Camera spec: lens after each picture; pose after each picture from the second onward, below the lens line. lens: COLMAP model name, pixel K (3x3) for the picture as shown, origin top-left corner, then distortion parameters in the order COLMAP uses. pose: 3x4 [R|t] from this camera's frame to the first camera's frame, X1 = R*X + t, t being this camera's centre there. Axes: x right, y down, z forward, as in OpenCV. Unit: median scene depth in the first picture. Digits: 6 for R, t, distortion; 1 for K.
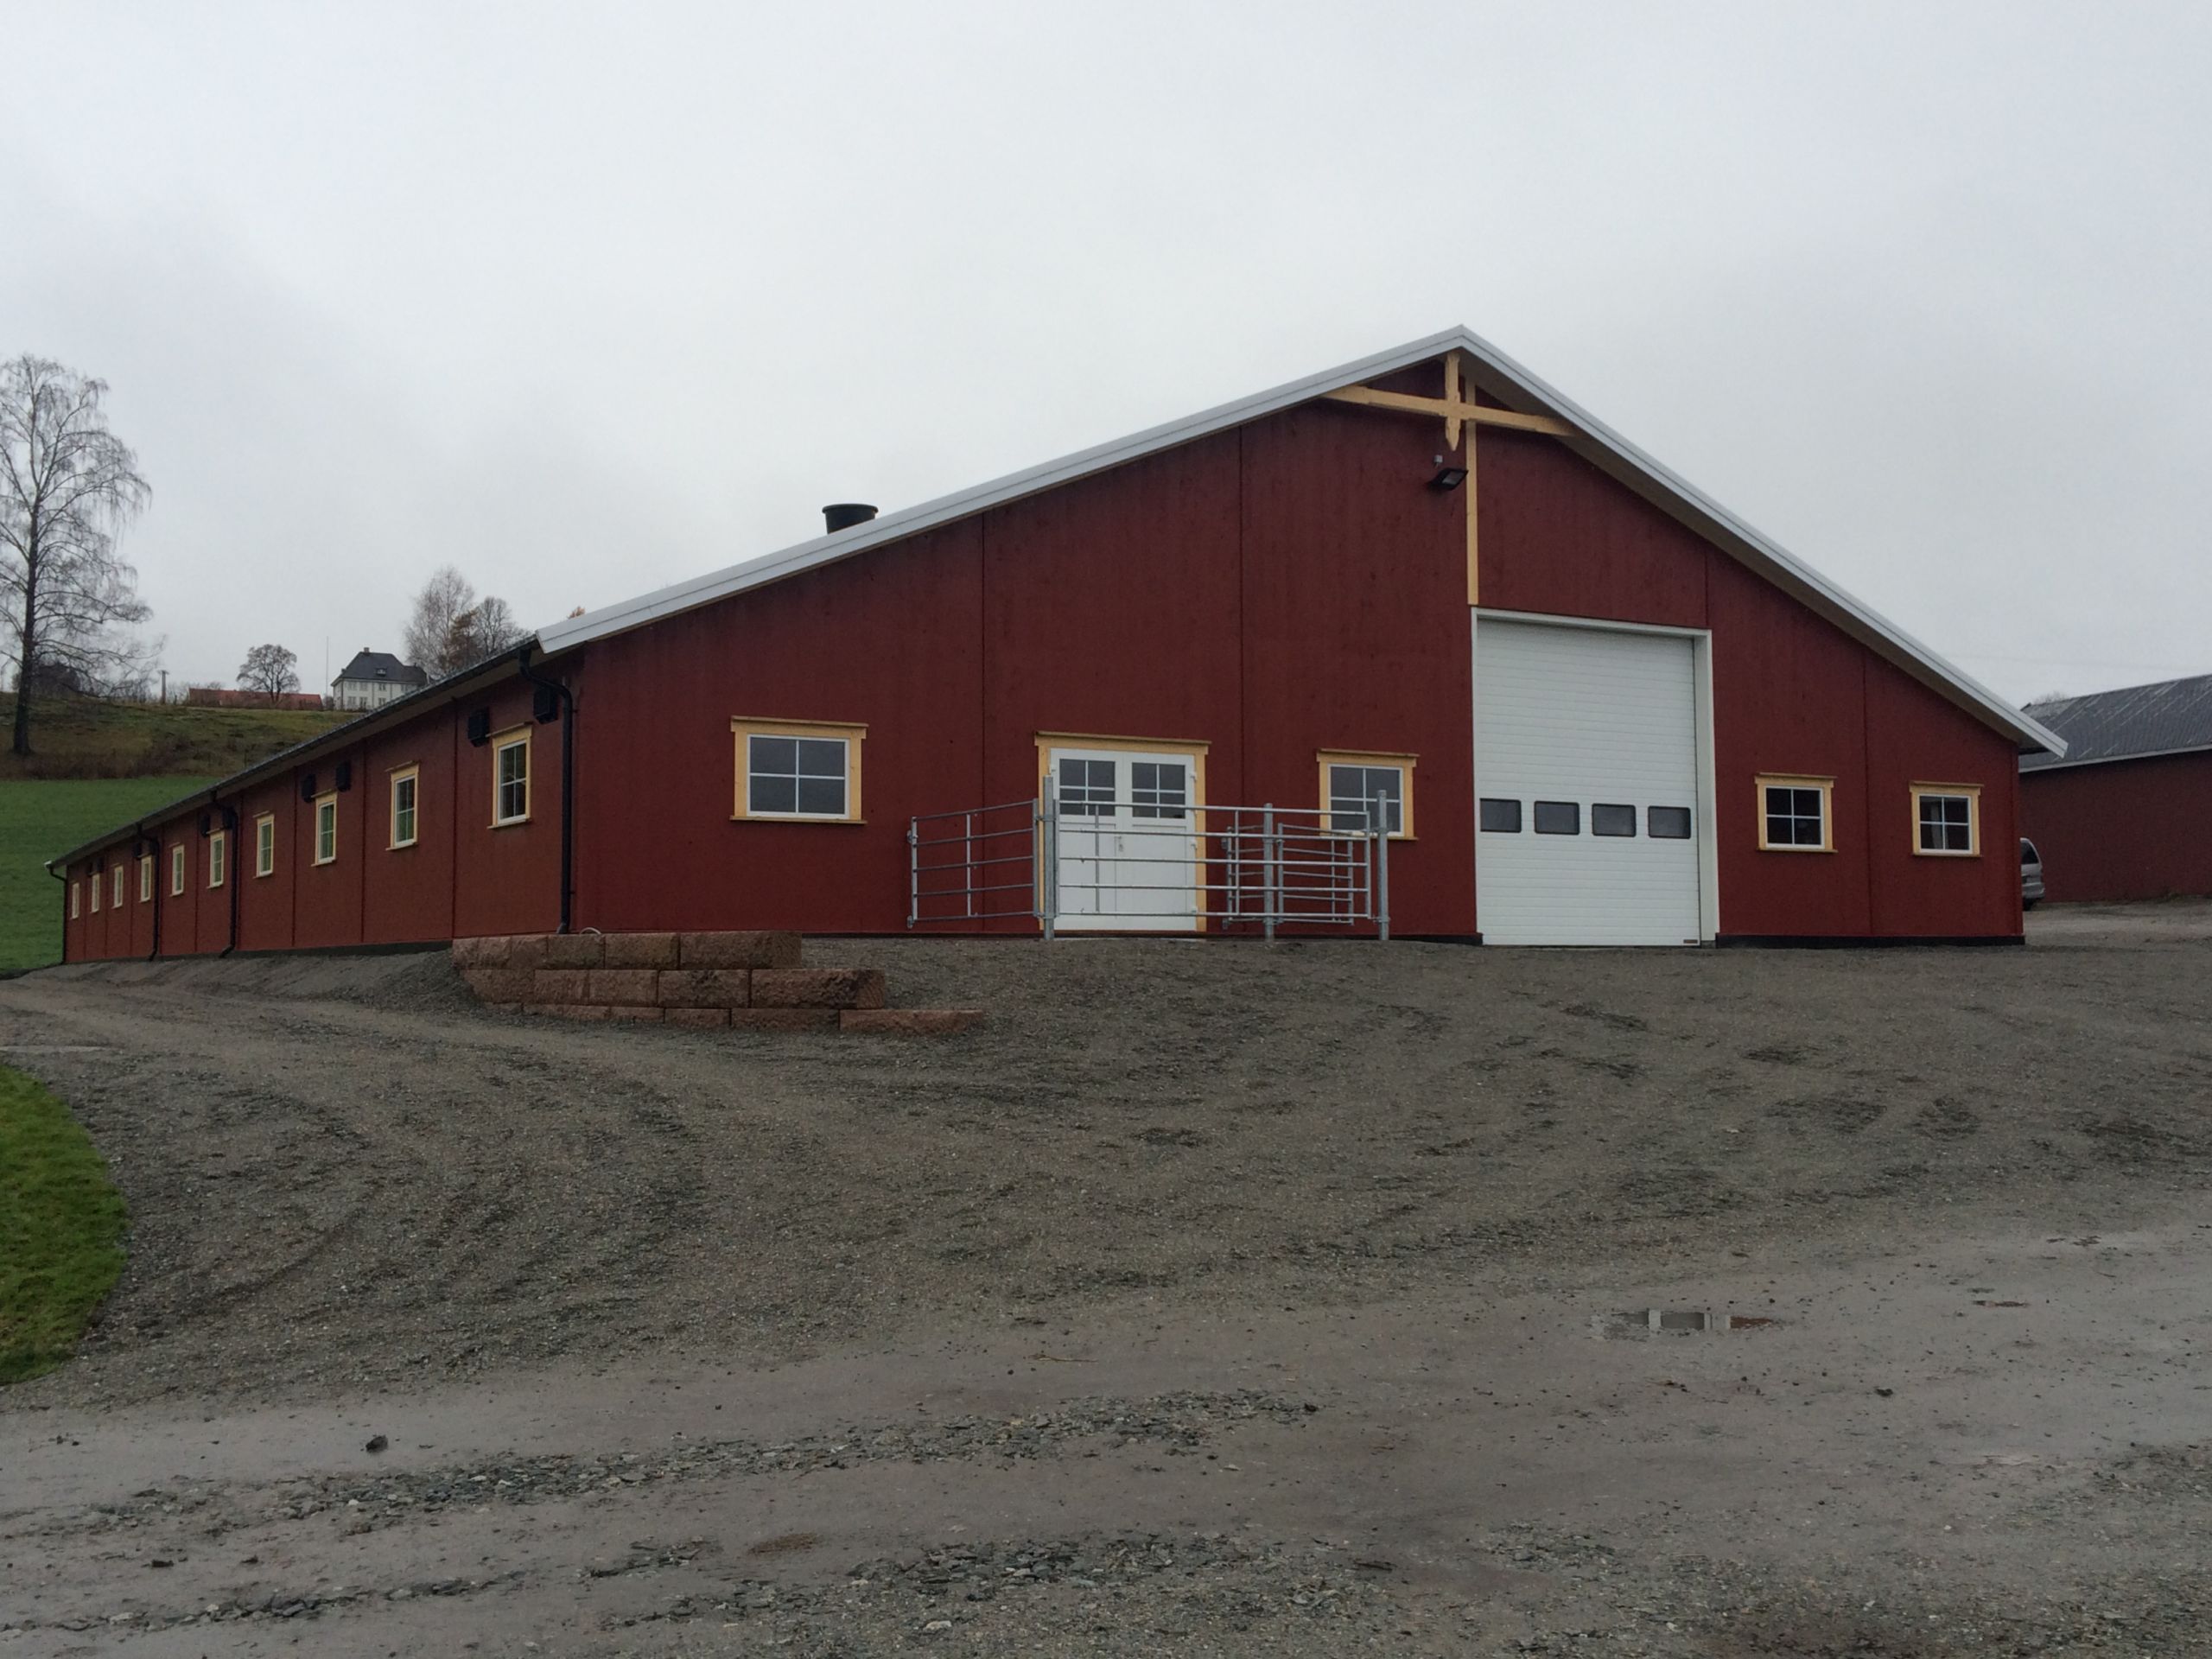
lens RADIAL K [[2194.4, 0, 1107.1], [0, 2194.4, 837.3], [0, 0, 1]] dist [0.055260, 0.000000]
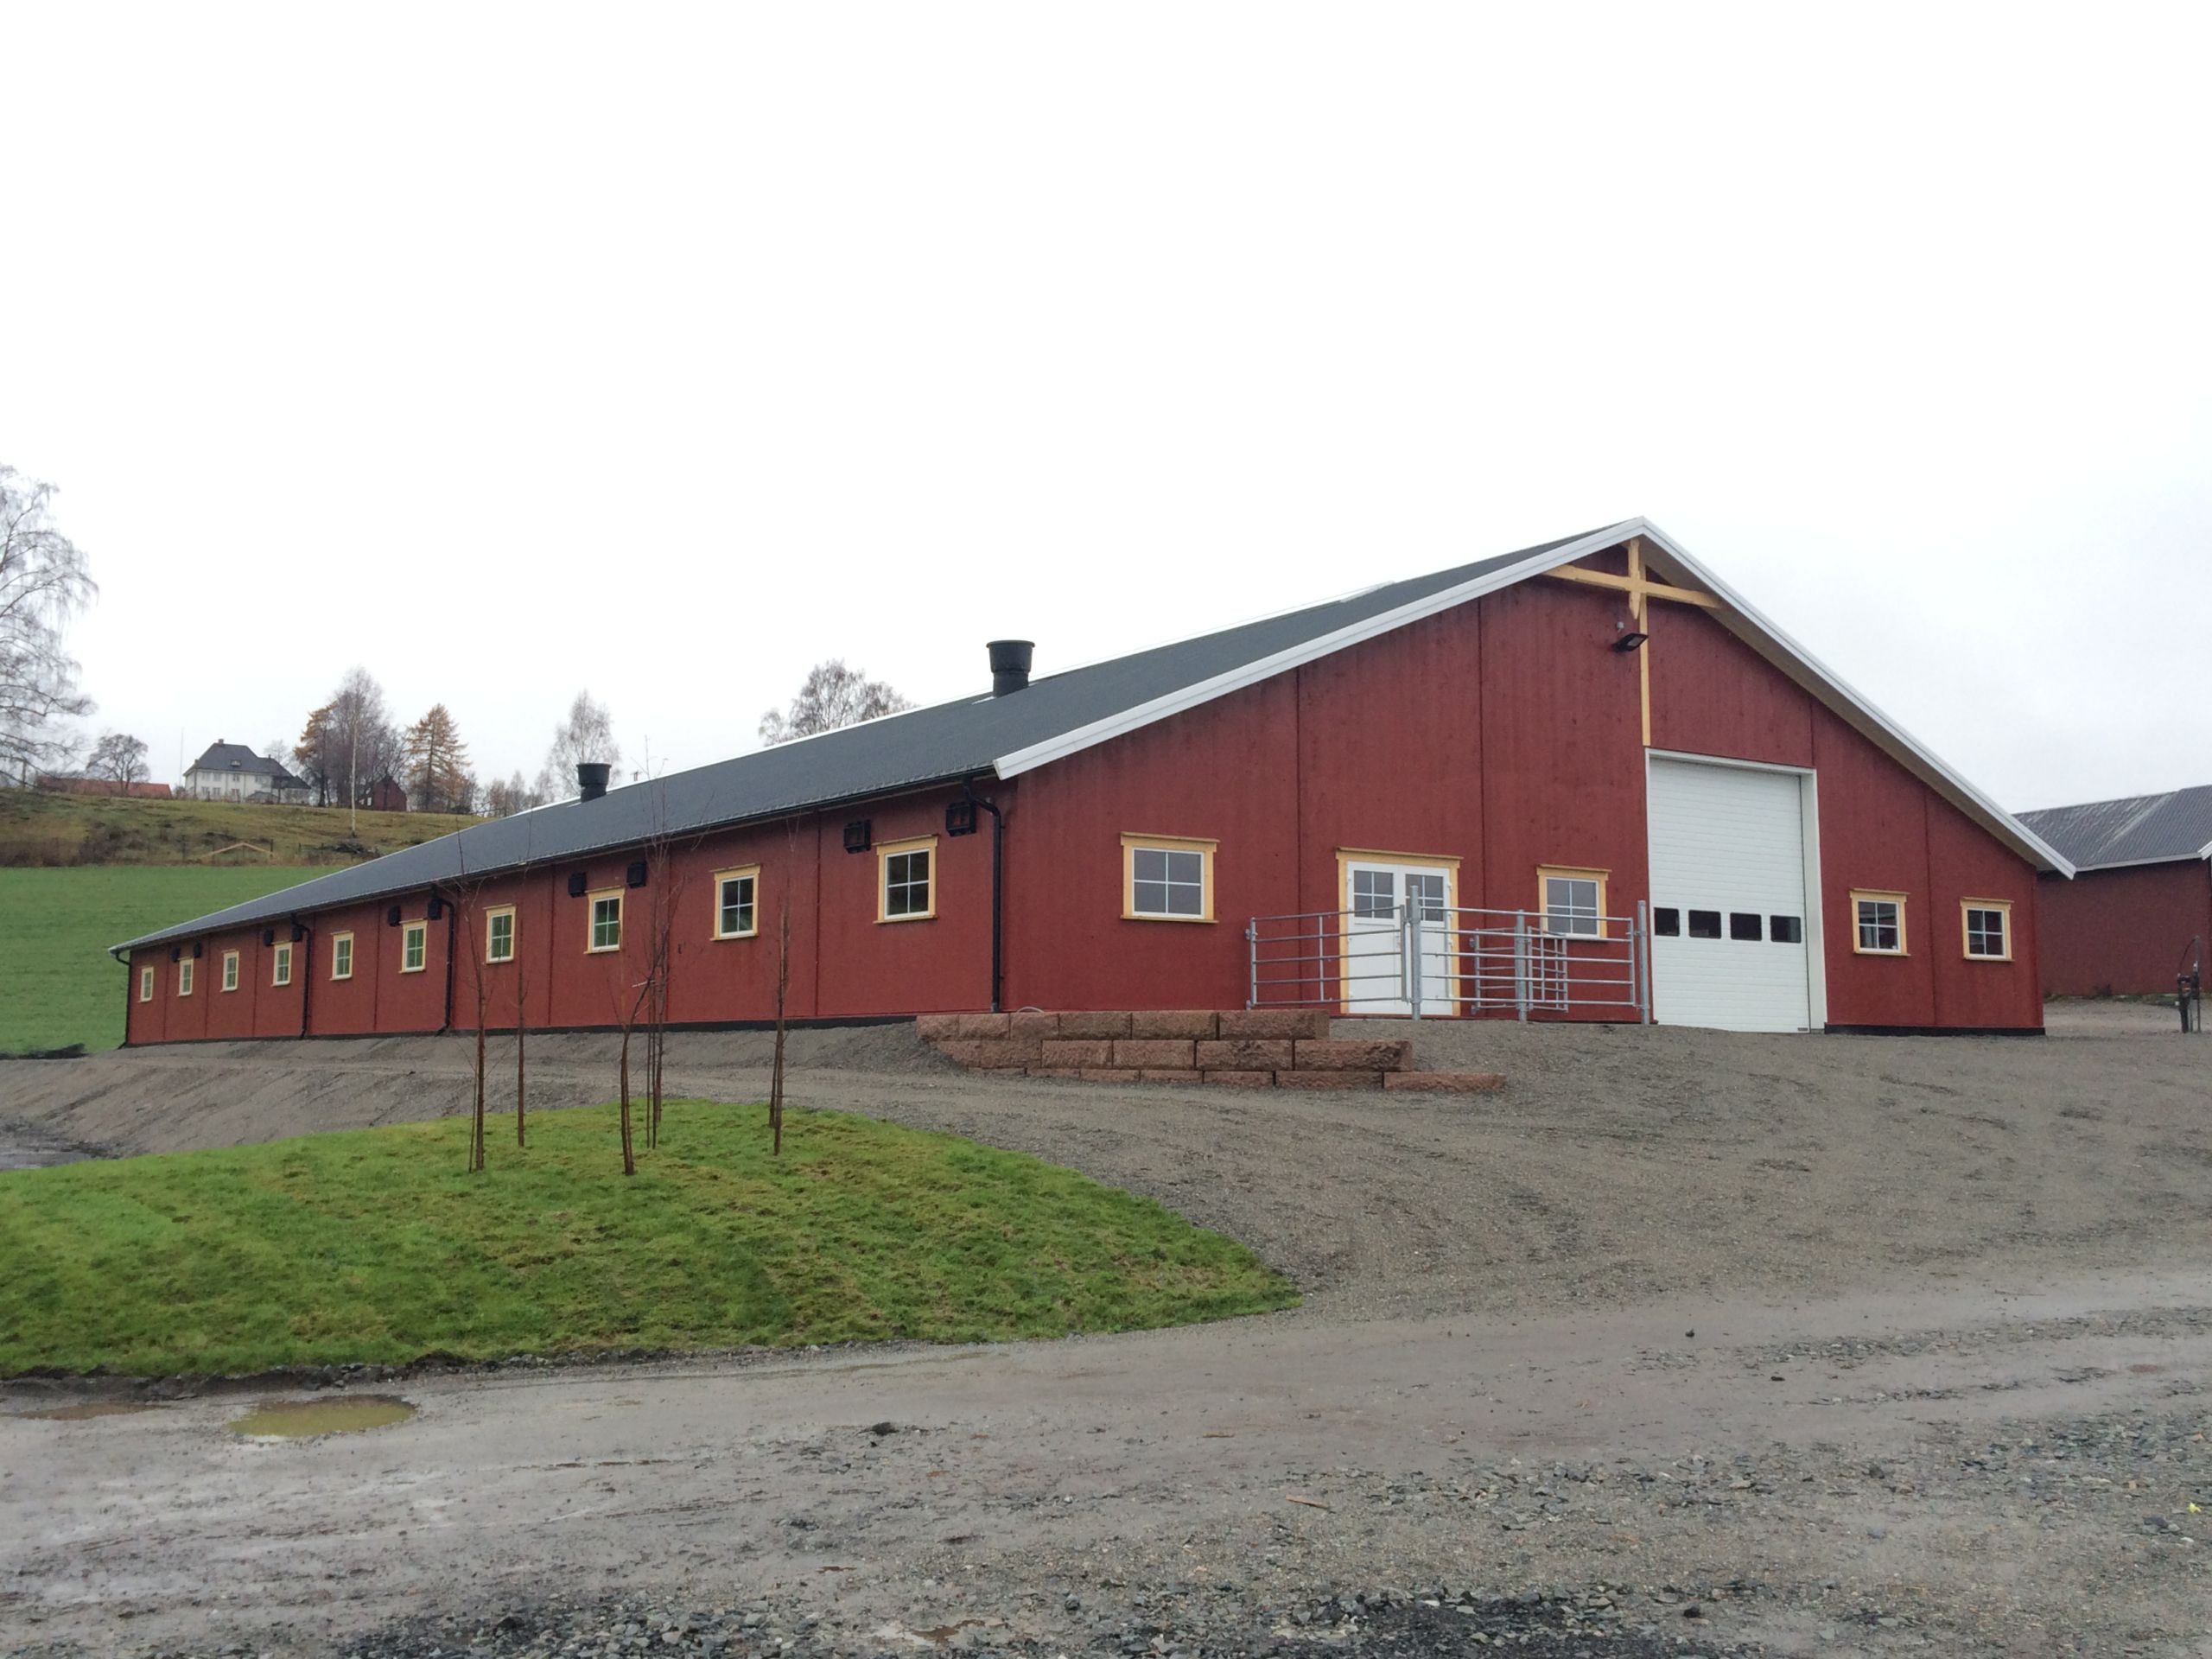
lens RADIAL K [[2096.0, 0, 1107.1], [0, 2096.0, 833.1], [0, 0, 1]] dist [0.051370, 0.000000]
pose [[0.995850, 0.015603, 0.089658, -0.232426], [-0.011302, 0.998770, -0.048283, 0.000706], [-0.090301, 0.047070, 0.994802, -0.116222]]
